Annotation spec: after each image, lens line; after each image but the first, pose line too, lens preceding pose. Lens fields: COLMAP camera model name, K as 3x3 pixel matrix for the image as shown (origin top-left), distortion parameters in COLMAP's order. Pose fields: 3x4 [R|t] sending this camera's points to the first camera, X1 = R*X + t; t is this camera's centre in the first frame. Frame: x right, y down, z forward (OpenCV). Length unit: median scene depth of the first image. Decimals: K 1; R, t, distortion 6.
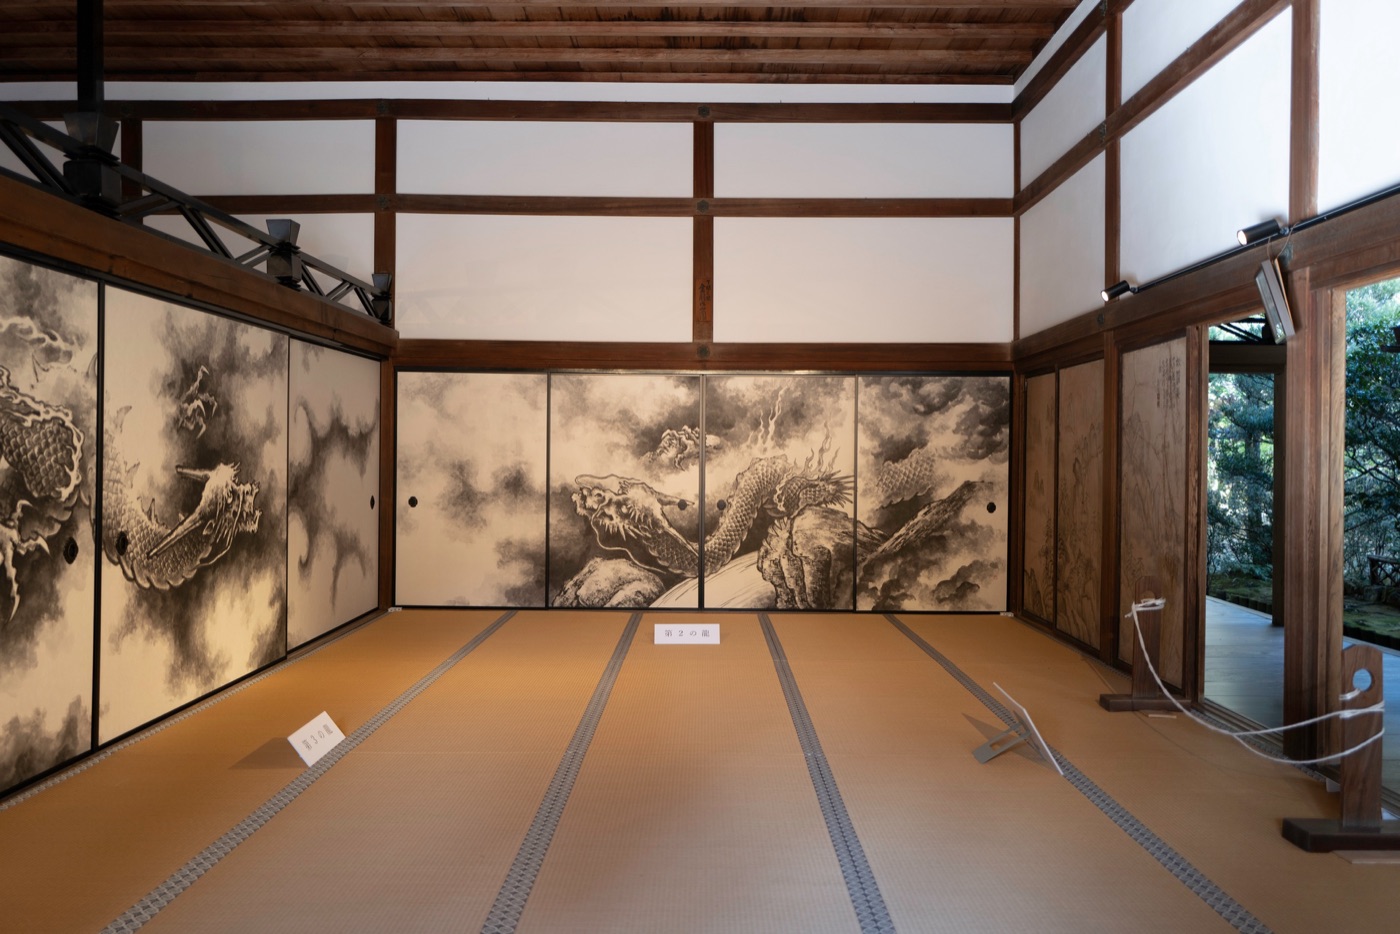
lens RADIAL K [[1057.5, 0, 700.0], [0, 1057.5, 467.0], [0, 0, 1]] dist [-0.035469, 0.044960]
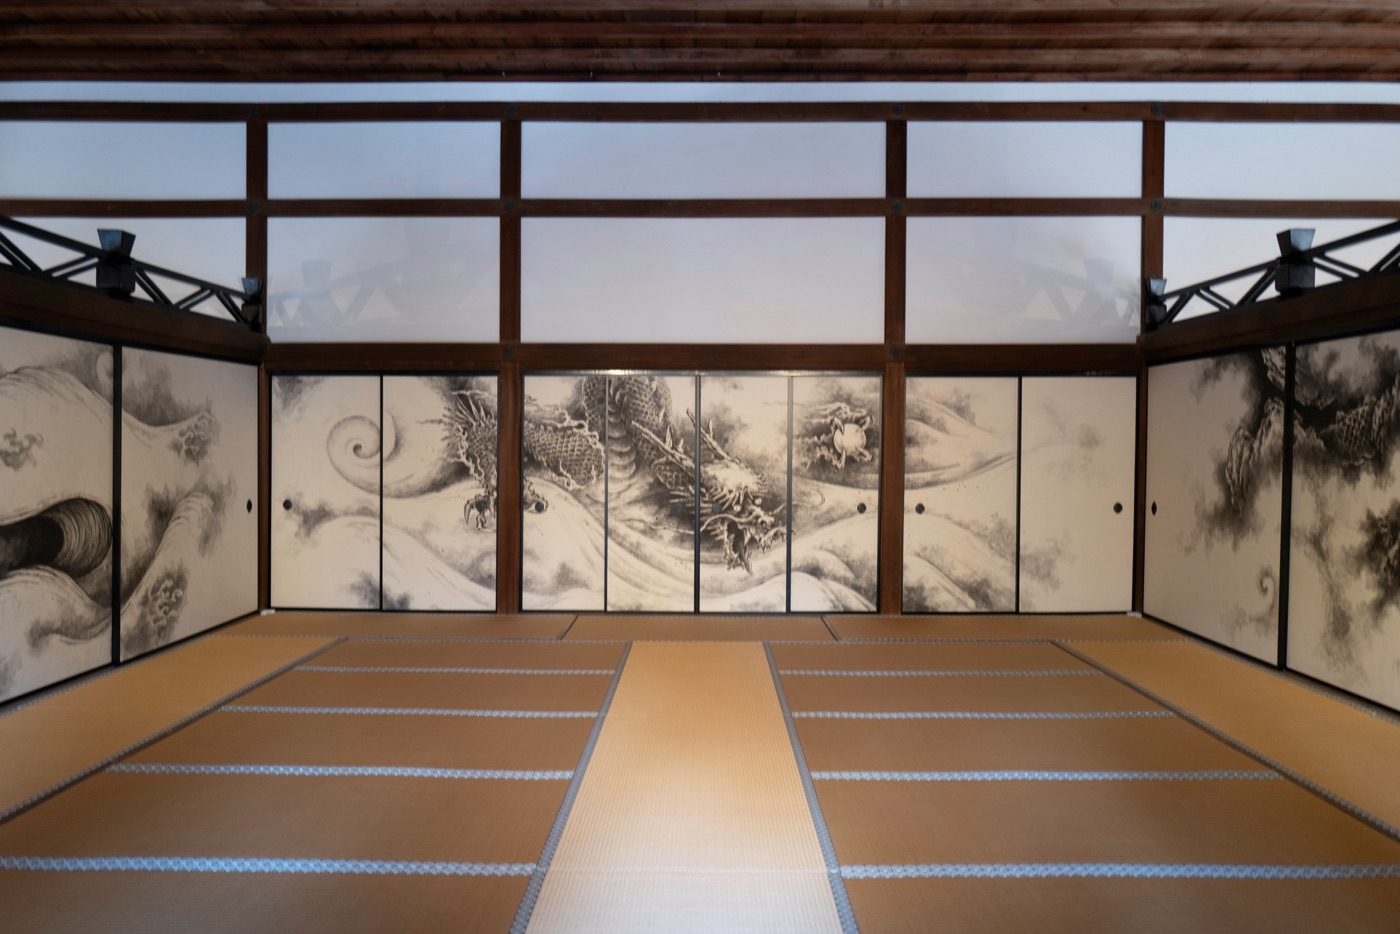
lens RADIAL K [[1057.5, 0, 700.0], [0, 1057.5, 467.0], [0, 0, 1]] dist [-0.035469, 0.044960]
pose [[0.999971, -0.005071, -0.005653, -0.338917], [0.005070, 0.999987, -0.000352, -0.004239], [0.005655, 0.000323, 0.999984, 0.005942]]
